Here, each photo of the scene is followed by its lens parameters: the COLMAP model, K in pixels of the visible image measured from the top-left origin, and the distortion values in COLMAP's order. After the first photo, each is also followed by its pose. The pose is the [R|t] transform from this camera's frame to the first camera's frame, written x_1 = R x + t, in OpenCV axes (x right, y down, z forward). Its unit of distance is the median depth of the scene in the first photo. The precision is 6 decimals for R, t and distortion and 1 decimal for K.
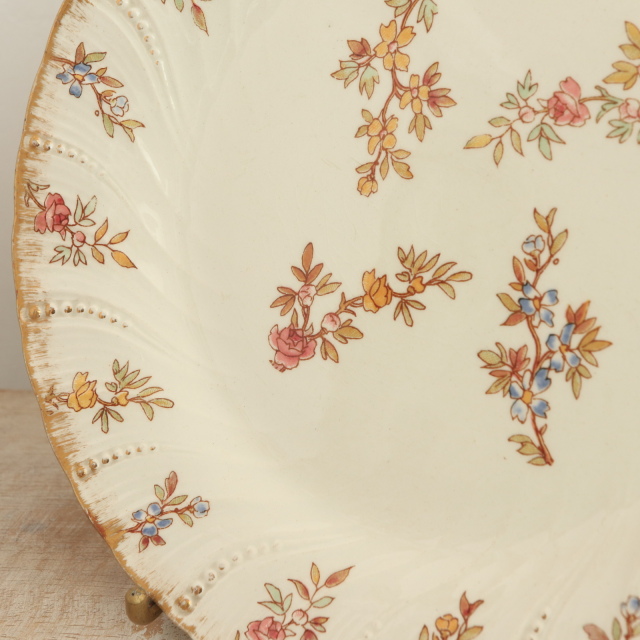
lens RADIAL K [[1183.9, 0, 329.9], [0, 1183.9, 318.7], [0, 0, 1]] dist [0.008739, 0.065219]
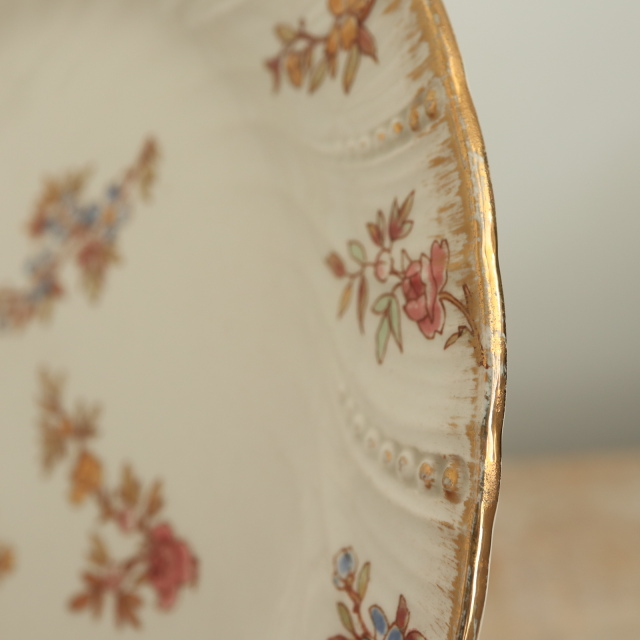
lens RADIAL K [[1183.9, 0, 329.9], [0, 1183.9, 318.7], [0, 0, 1]] dist [0.008739, 0.065219]
pose [[-0.027528, -0.682001, 0.730833, -0.418702], [0.668338, -0.556232, -0.493893, 0.478440], [0.743348, 0.474848, 0.471119, 0.746076]]
